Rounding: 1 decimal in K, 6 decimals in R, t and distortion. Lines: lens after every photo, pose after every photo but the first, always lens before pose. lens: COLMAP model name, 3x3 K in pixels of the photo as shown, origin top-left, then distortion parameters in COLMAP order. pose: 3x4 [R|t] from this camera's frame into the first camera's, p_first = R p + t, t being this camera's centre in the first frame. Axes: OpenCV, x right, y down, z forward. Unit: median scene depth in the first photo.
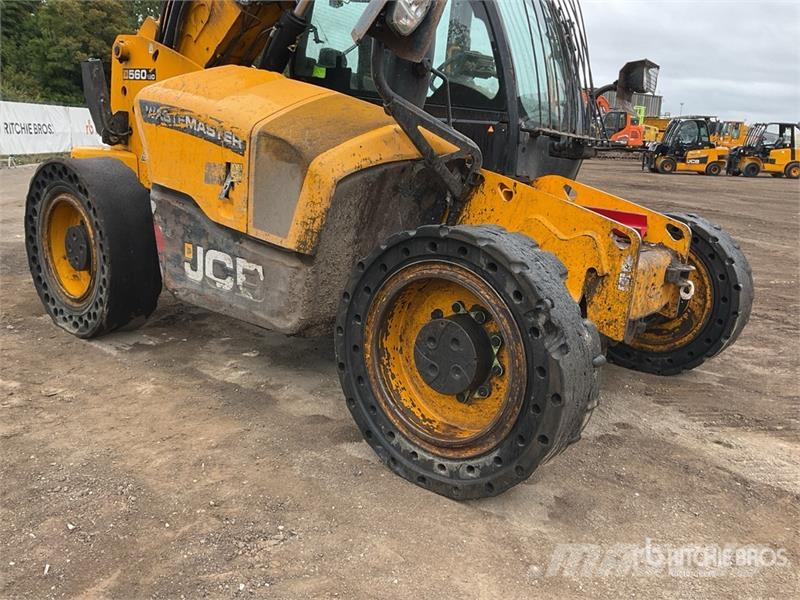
lens RADIAL K [[656.4, 0, 394.9], [0, 656.4, 300.0], [0, 0, 1]] dist [0.062748, -0.093466]
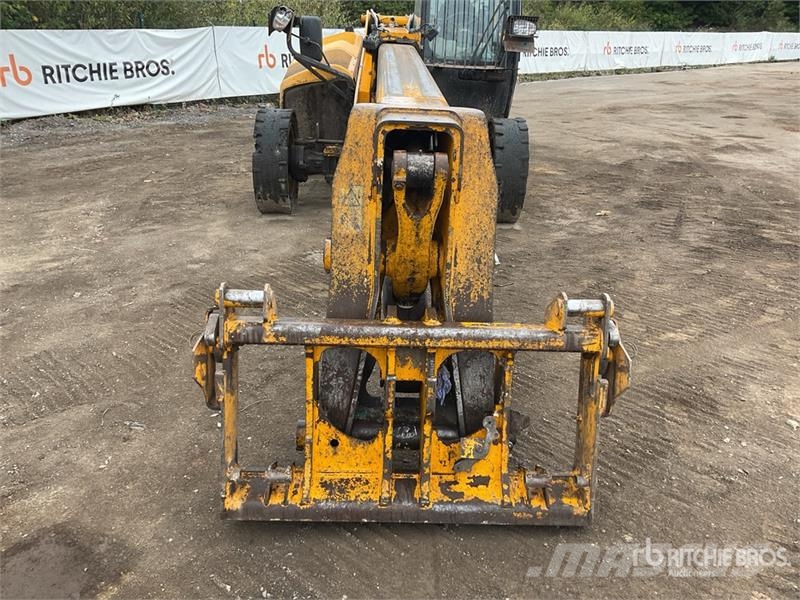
lens RADIAL K [[655.2, 0, 395.5], [0, 655.2, 299.2], [0, 0, 1]] dist [0.104533, -0.205156]
pose [[0.644604, 0.247701, -0.723277, 1.846733], [-0.162843, 0.968833, 0.186666, 0.039690], [0.746972, -0.002544, 0.664850, -0.287542]]
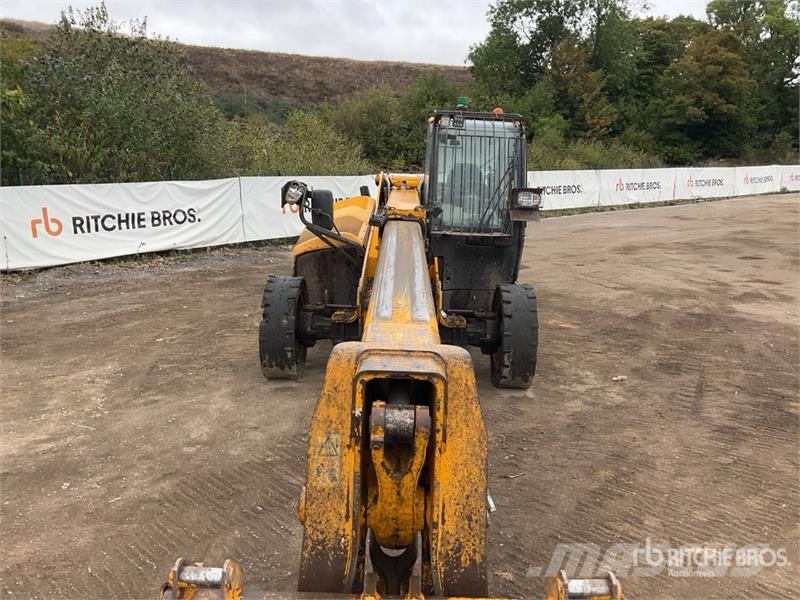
lens RADIAL K [[655.2, 0, 395.5], [0, 655.2, 299.2], [0, 0, 1]] dist [0.104533, -0.205156]
pose [[0.618403, 0.109380, -0.778212, 1.811189], [-0.156539, 0.987567, 0.014412, -0.097066], [0.770112, 0.112908, 0.627837, -0.226975]]
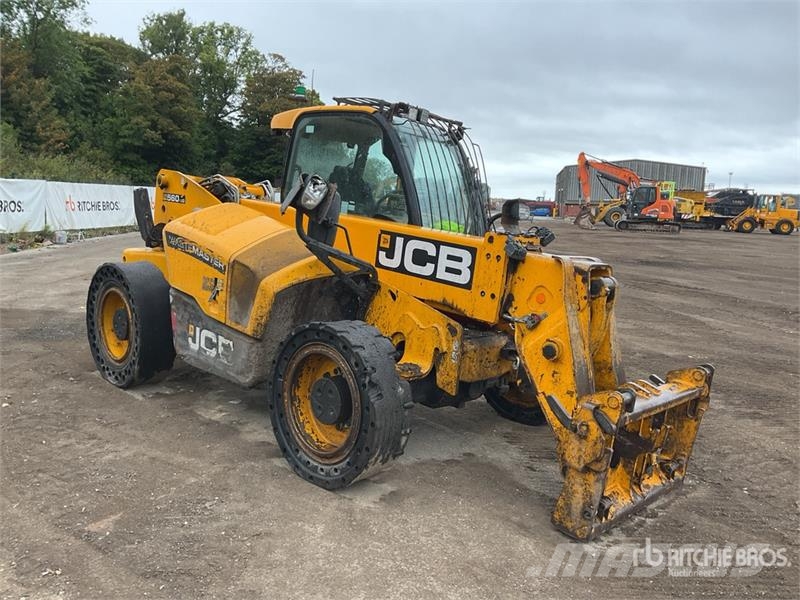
lens RADIAL K [[655.2, 0, 395.5], [0, 655.2, 299.2], [0, 0, 1]] dist [0.104533, -0.205156]
pose [[0.997100, 0.014948, -0.074616, 0.276870], [-0.022099, 0.995140, -0.095954, -0.010446], [0.072819, 0.097325, 0.992585, -0.486653]]
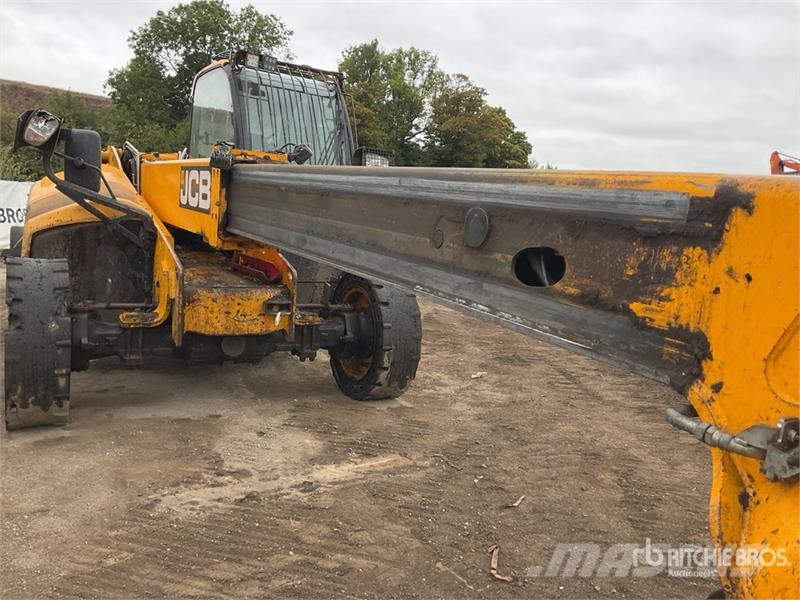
lens RADIAL K [[655.2, 0, 395.5], [0, 655.2, 299.2], [0, 0, 1]] dist [0.104533, -0.205156]
pose [[0.928205, 0.033780, -0.370532, 1.132970], [-0.080304, 0.990587, -0.110858, 0.071340], [0.363299, 0.132654, 0.922180, -0.120999]]
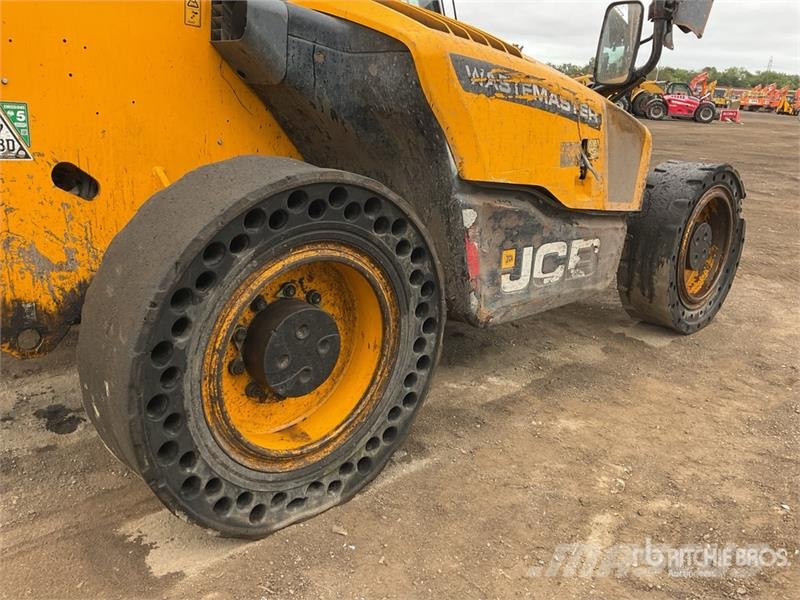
lens RADIAL K [[652.9, 0, 400.0], [0, 652.9, 302.7], [0, 0, 1]] dist [0.129113, -0.276380]
pose [[0.130239, -0.343123, 0.930217, -1.161357], [0.187810, 0.929760, 0.316659, -0.322108], [-0.973532, 0.133463, 0.185533, 1.066398]]
